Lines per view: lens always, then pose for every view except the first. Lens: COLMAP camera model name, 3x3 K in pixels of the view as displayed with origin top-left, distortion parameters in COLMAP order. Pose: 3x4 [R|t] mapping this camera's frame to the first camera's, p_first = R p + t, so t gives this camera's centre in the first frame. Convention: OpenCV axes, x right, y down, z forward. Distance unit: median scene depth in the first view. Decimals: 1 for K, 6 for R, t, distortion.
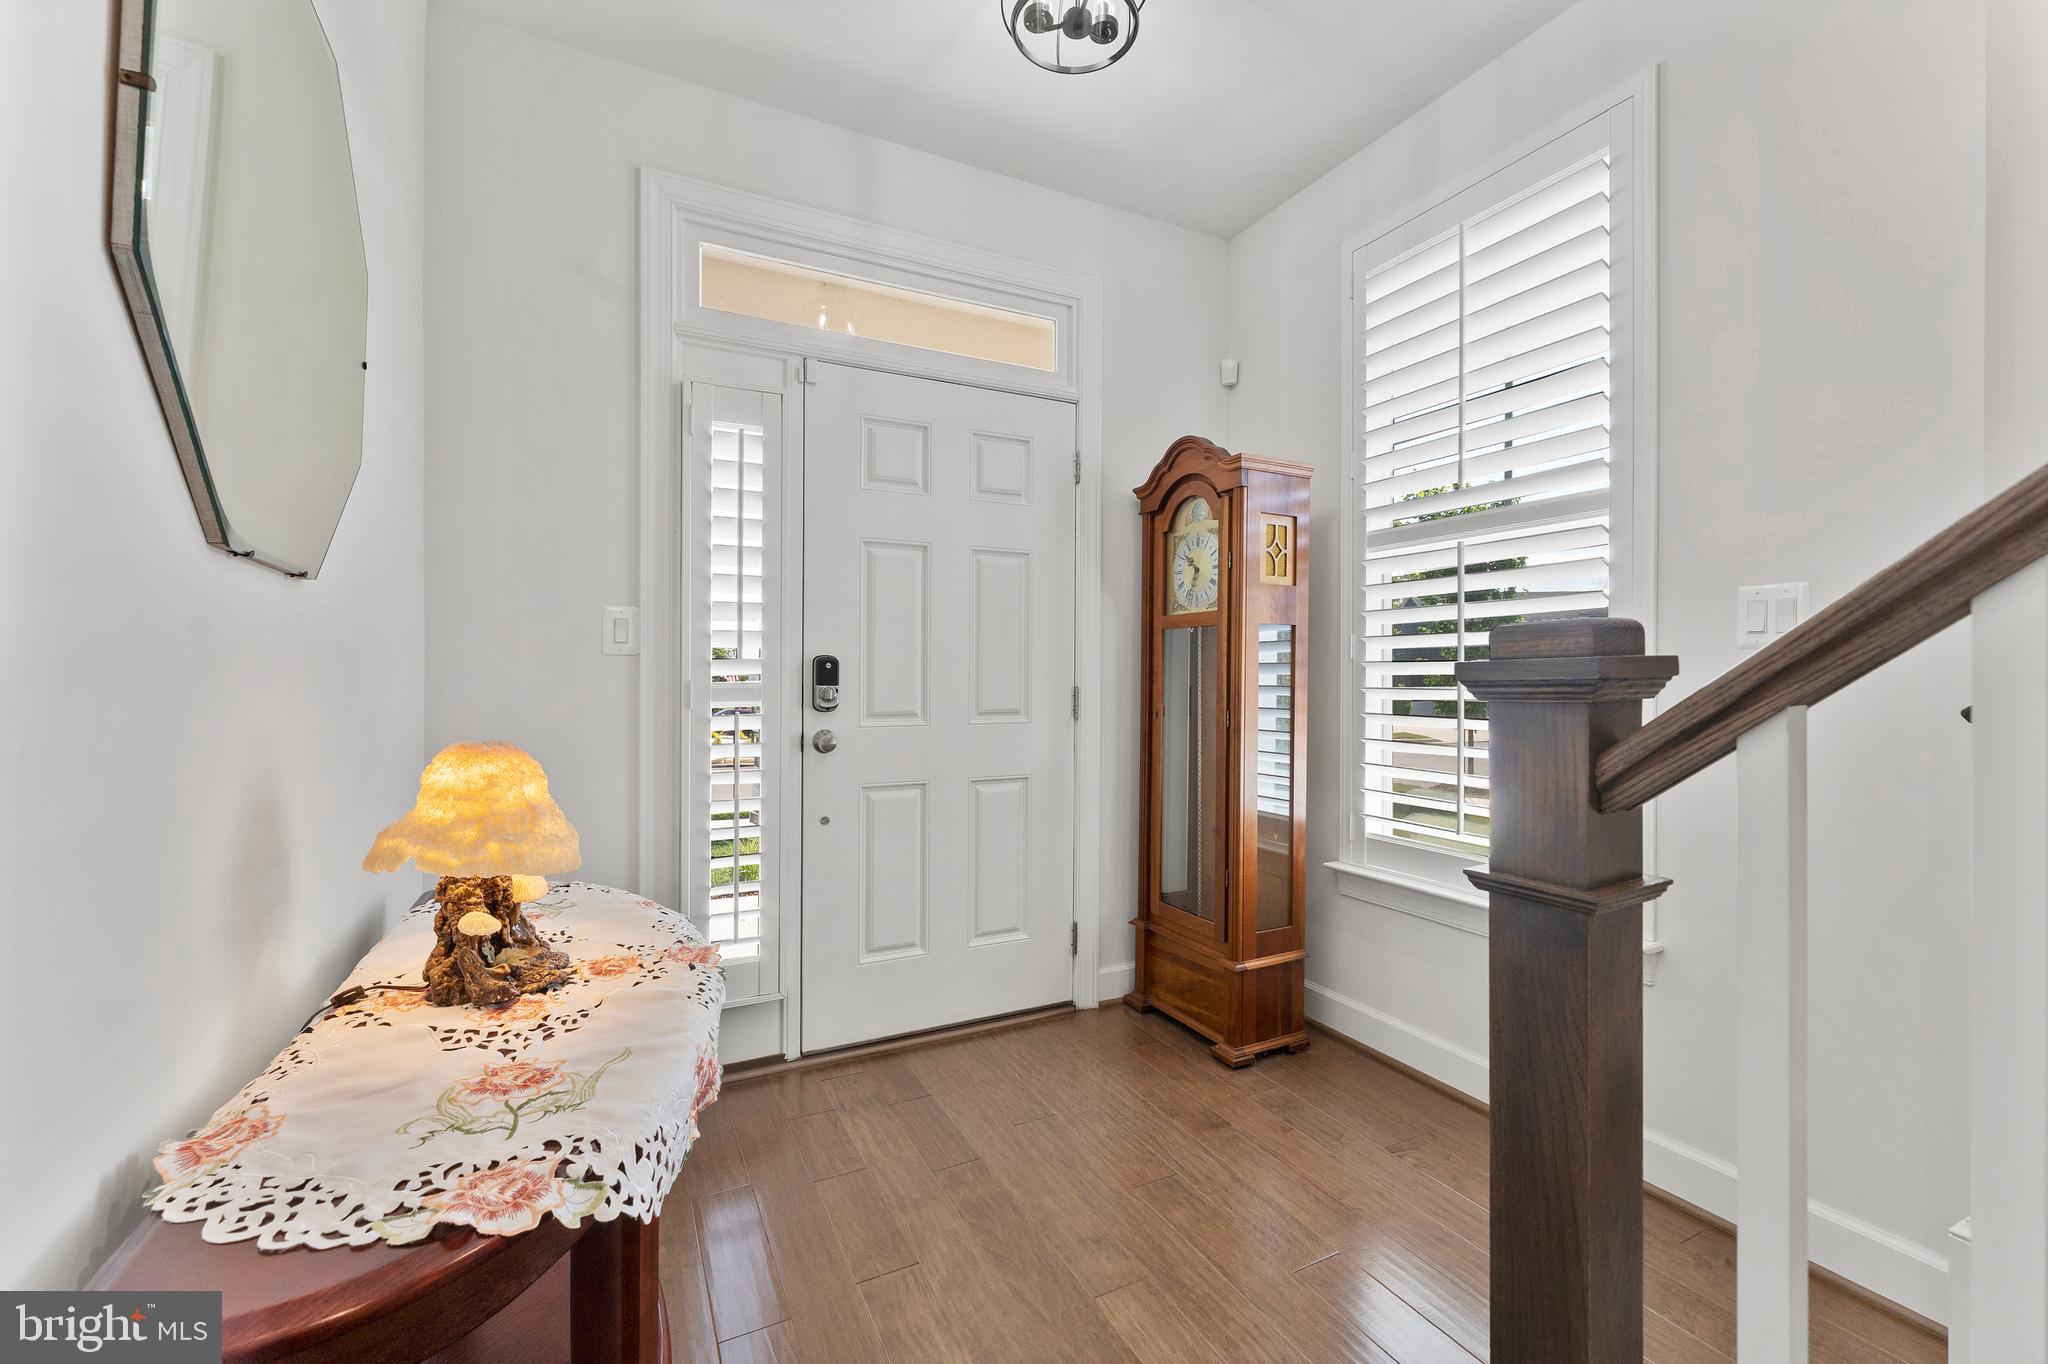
lens RADIAL K [[836.0, 0, 1019.4], [0, 836.0, 674.4], [0, 0, 1]] dist [0.001566, -0.000300]
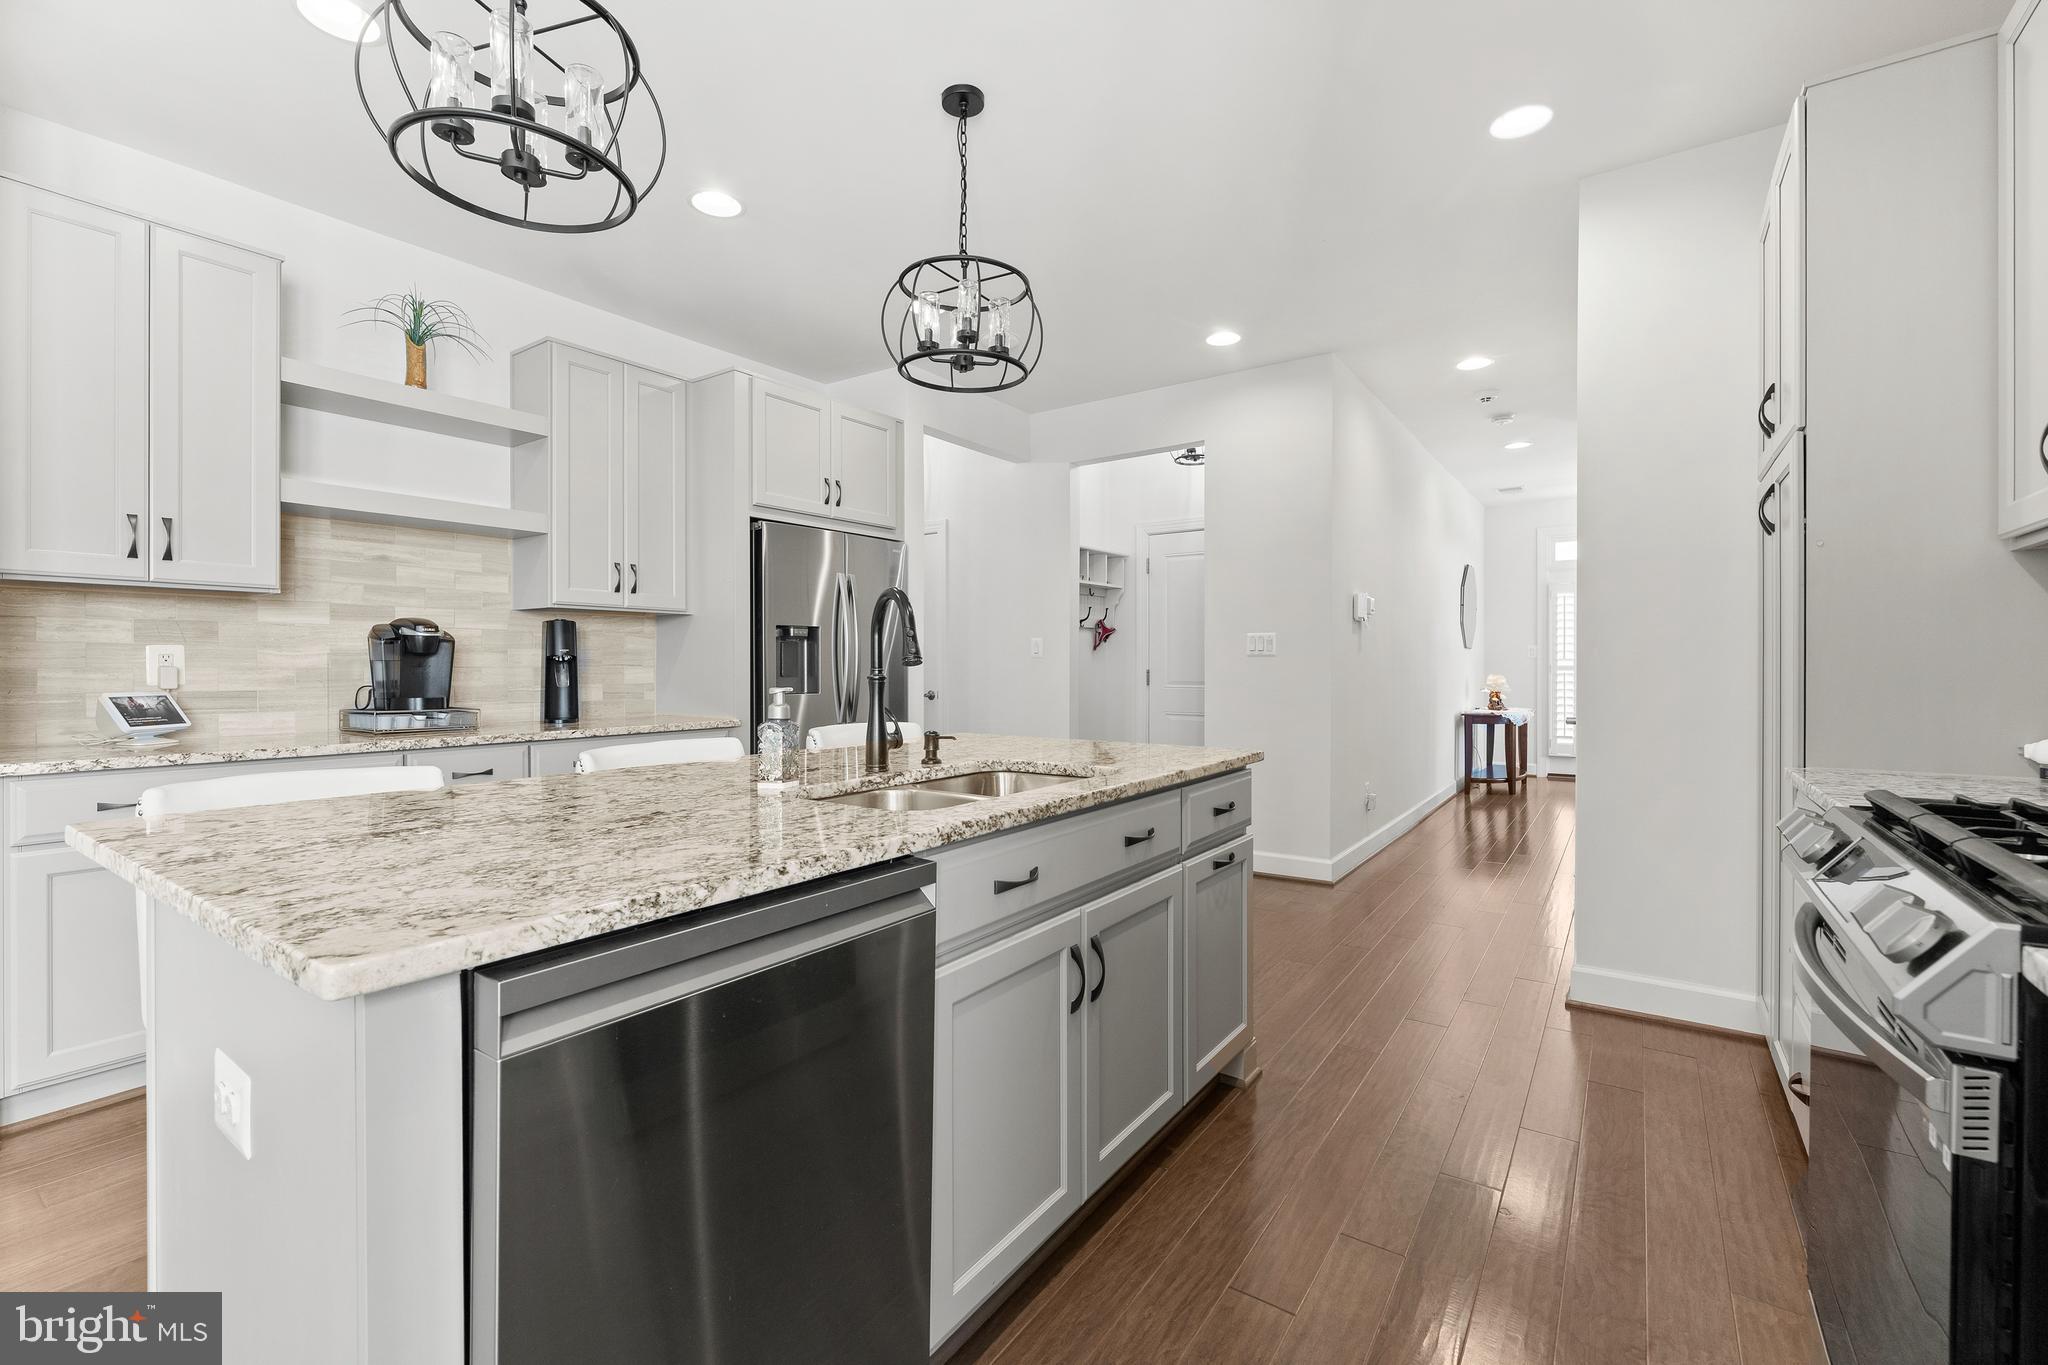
lens RADIAL K [[878.6, 0, 1021.8], [0, 878.6, 673.9], [0, 0, 1]] dist [-0.001254, -0.000267]
pose [[0.461495, -0.004623, -0.887131, 3.886888], [0.013521, 0.999907, 0.001823, 0.024261], [0.887040, -0.012836, 0.461514, -5.672594]]
